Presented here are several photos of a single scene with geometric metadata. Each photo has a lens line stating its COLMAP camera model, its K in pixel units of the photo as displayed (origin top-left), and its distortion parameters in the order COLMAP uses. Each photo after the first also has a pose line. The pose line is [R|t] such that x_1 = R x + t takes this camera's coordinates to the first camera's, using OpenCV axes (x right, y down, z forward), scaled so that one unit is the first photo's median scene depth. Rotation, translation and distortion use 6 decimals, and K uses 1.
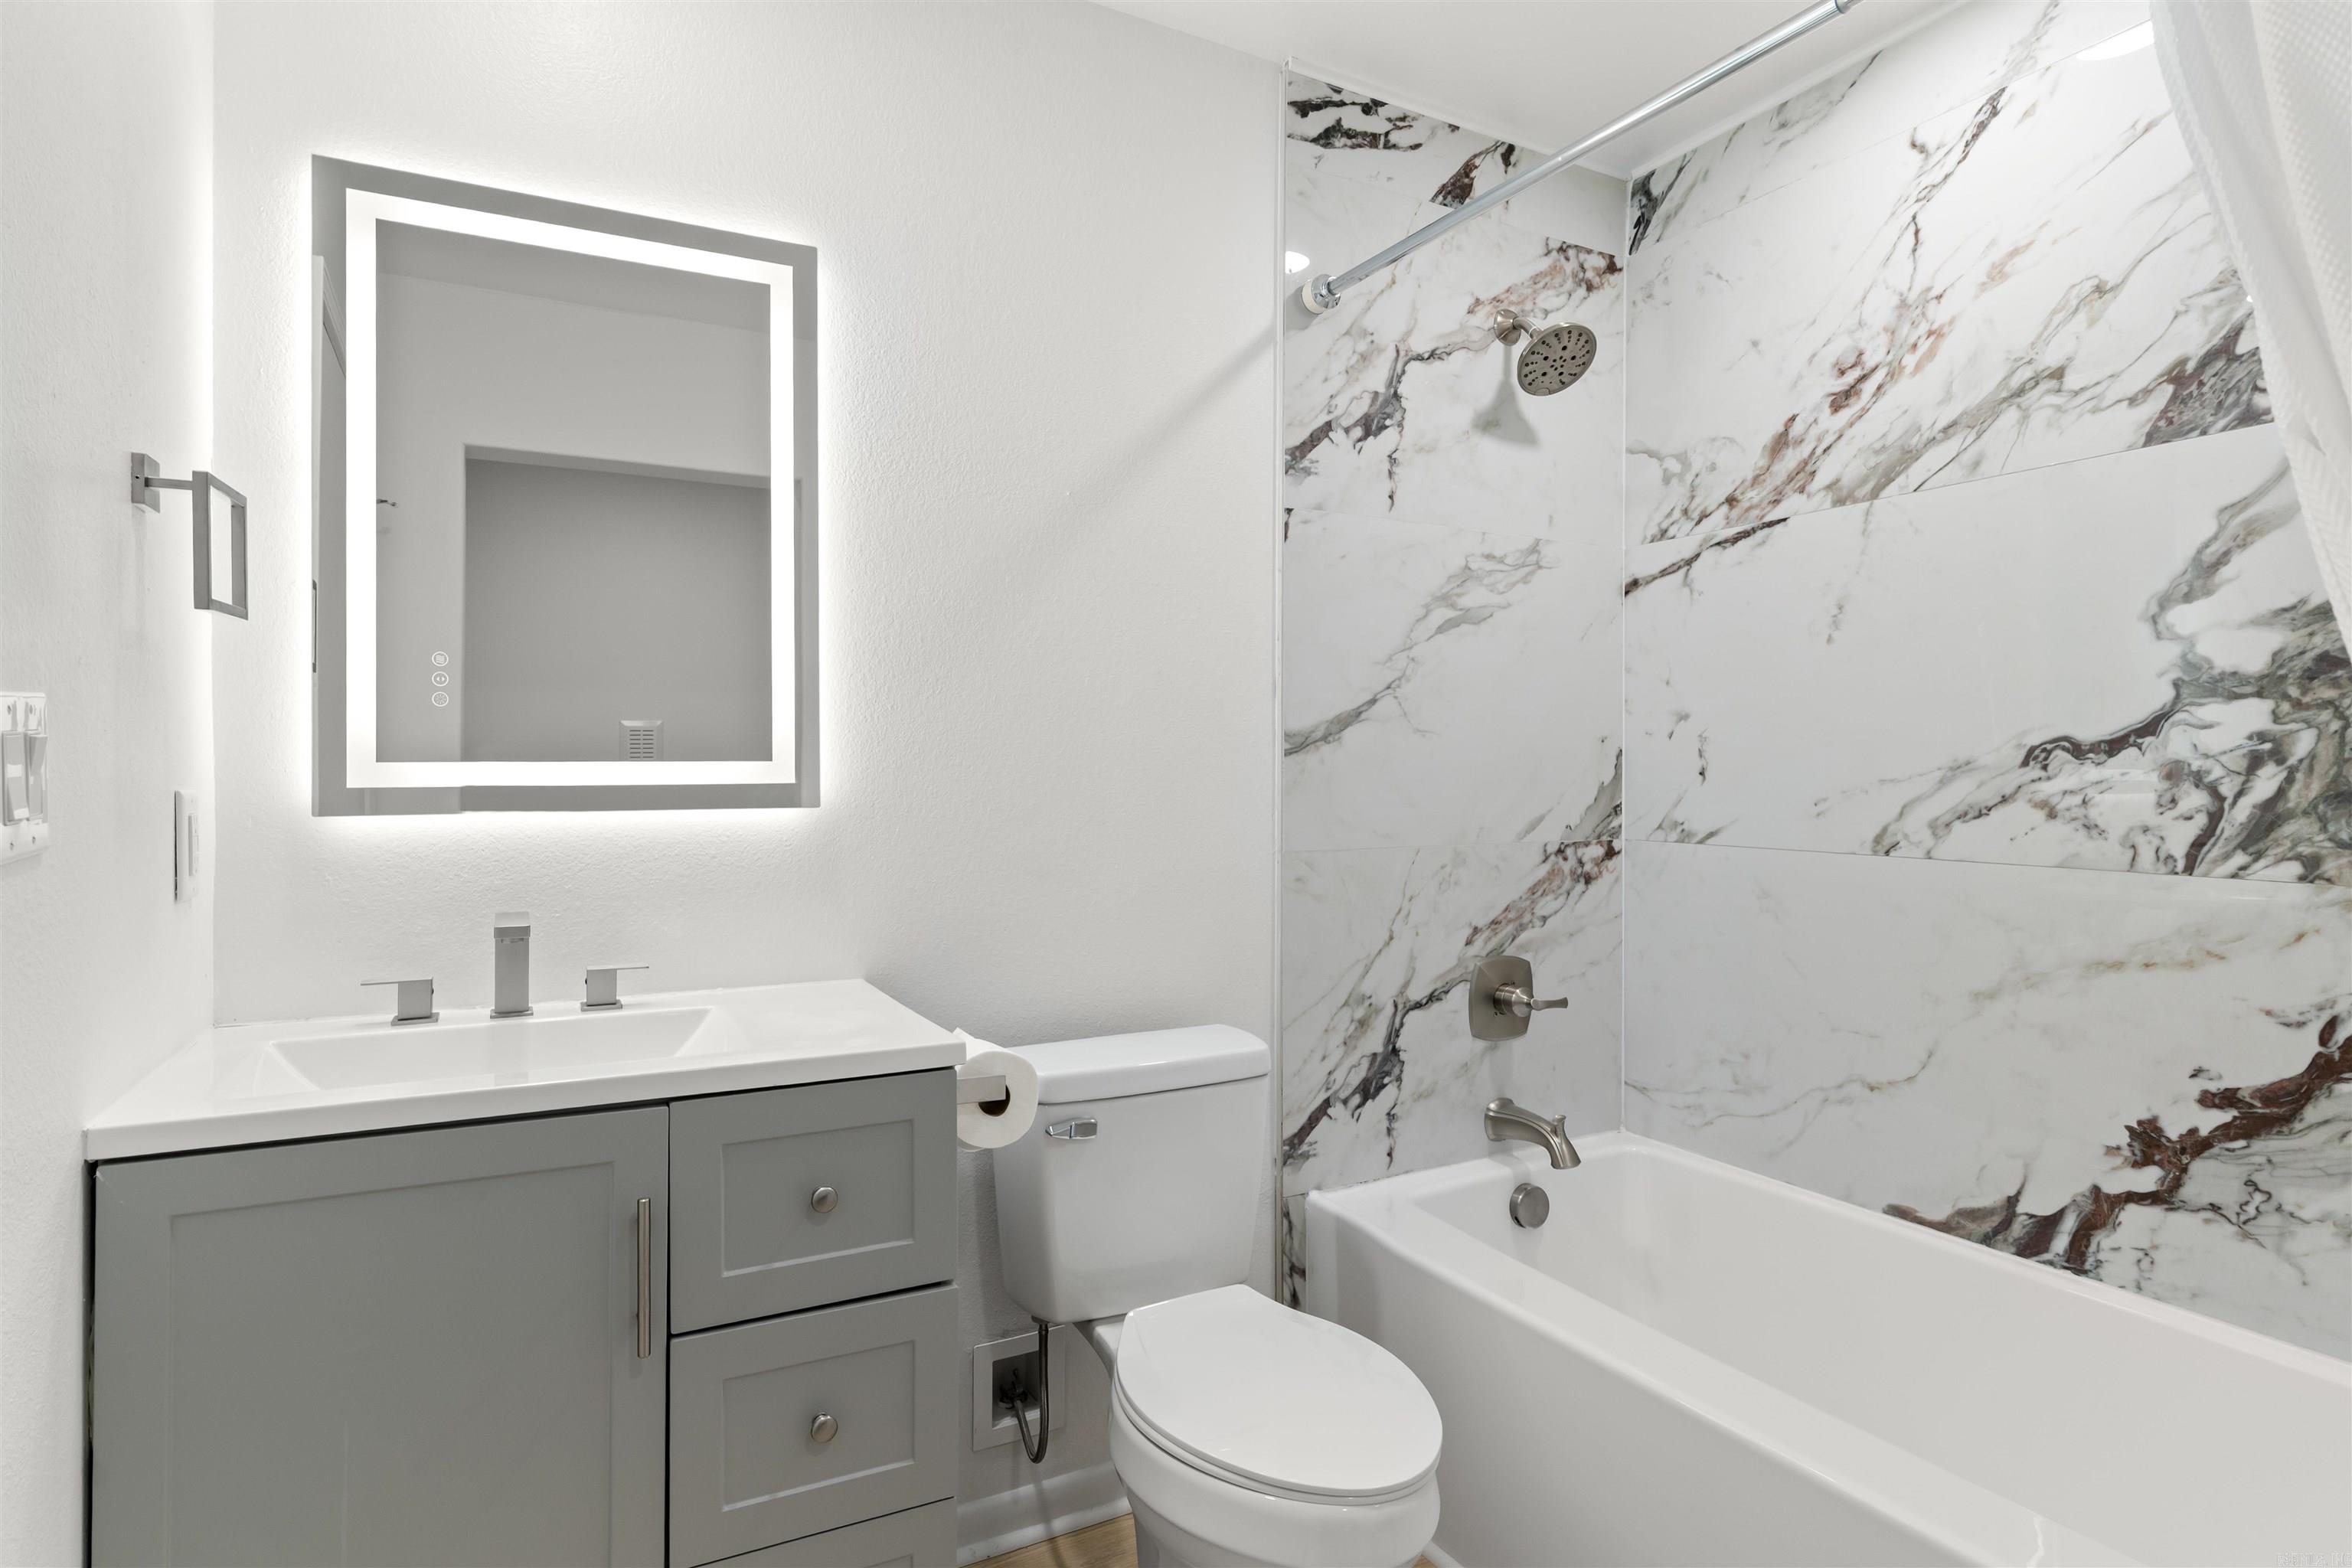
lens RADIAL K [[1270.7, 0, 1171.7], [0, 1270.7, 757.3], [0, 0, 1]] dist [0.004242, 0.001333]
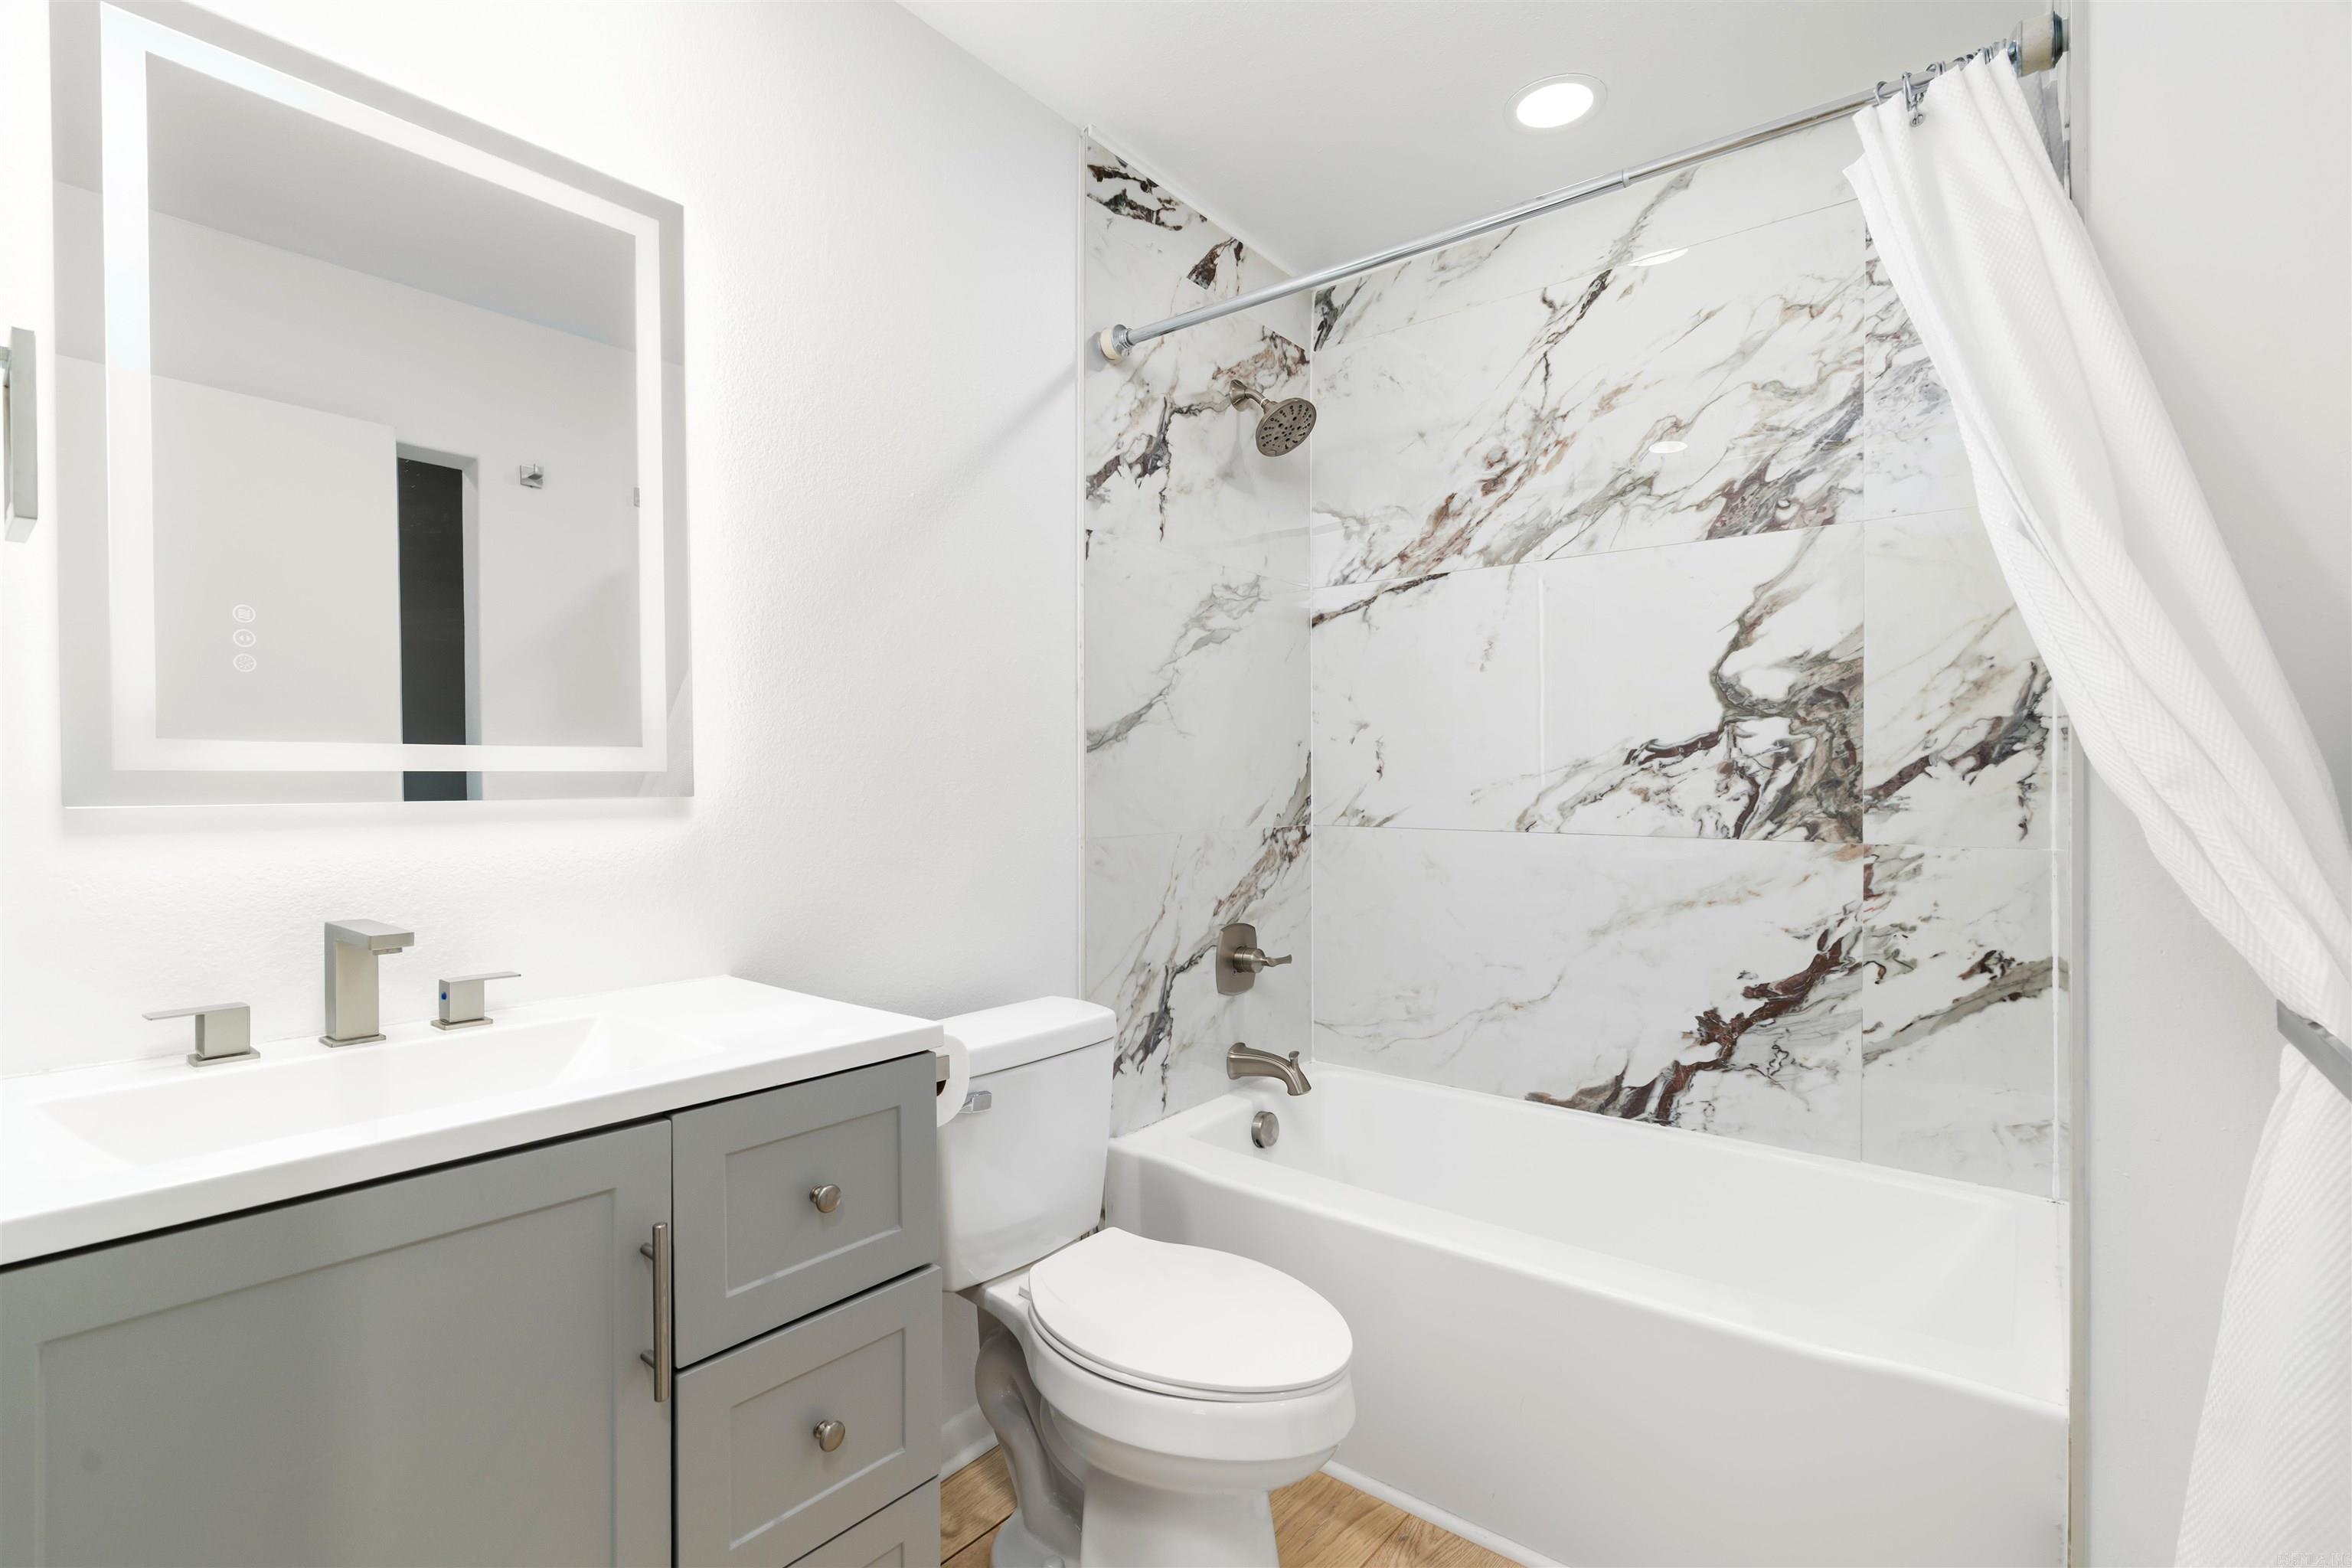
lens RADIAL K [[1103.0, 0, 1175.1], [0, 1103.0, 775.8], [0, 0, 1]] dist [-0.001602, 0.000268]
pose [[0.919059, 0.002767, 0.394110, -0.219501], [-0.005255, 0.999972, 0.005235, 0.013988], [-0.394085, -0.006883, 0.919048, 0.081592]]
